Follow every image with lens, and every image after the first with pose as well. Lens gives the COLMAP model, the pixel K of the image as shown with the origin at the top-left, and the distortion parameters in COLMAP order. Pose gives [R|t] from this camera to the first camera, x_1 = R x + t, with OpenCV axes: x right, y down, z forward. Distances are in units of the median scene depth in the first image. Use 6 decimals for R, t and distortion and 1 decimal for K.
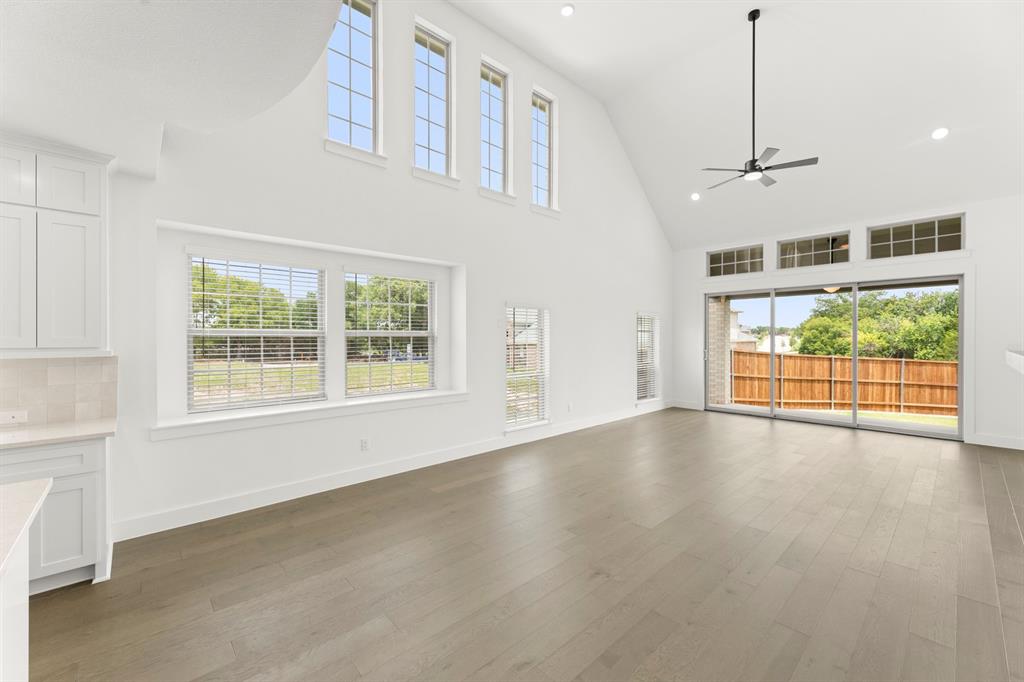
lens RADIAL K [[415.1, 0, 511.7], [0, 415.1, 339.4], [0, 0, 1]] dist [0.002218, 0.000099]
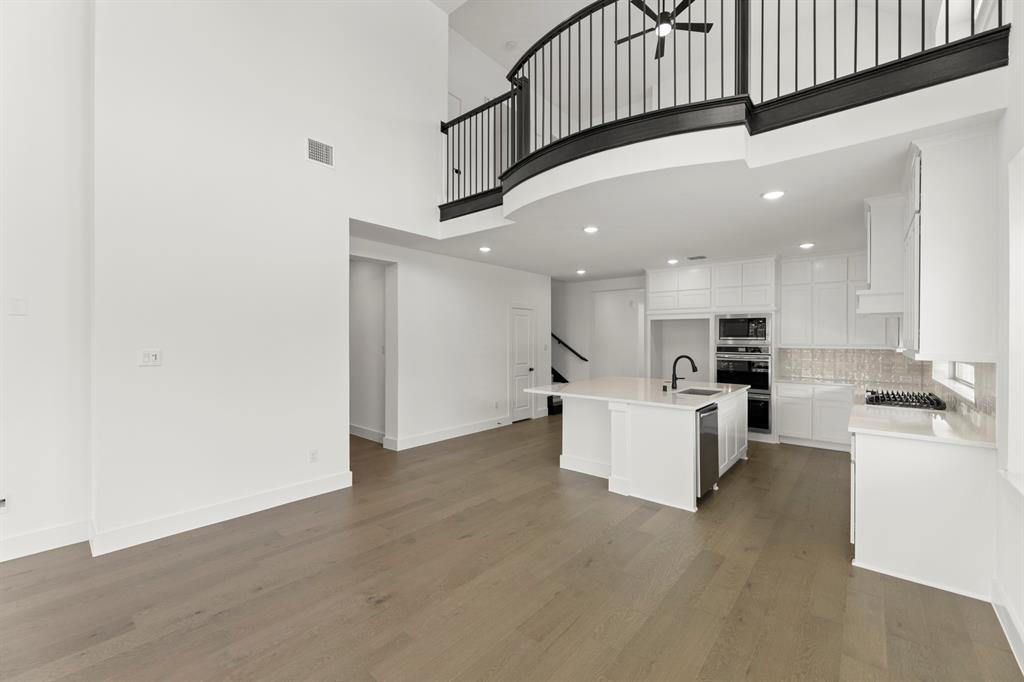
lens RADIAL K [[415.1, 0, 511.9], [0, 415.1, 338.0], [0, 0, 1]] dist [0.002218, 0.000099]
pose [[-0.993192, -0.000536, -0.116488, 0.027846], [-0.001094, 0.999988, 0.004734, -0.011490], [0.116484, 0.004829, -0.993181, 1.989694]]
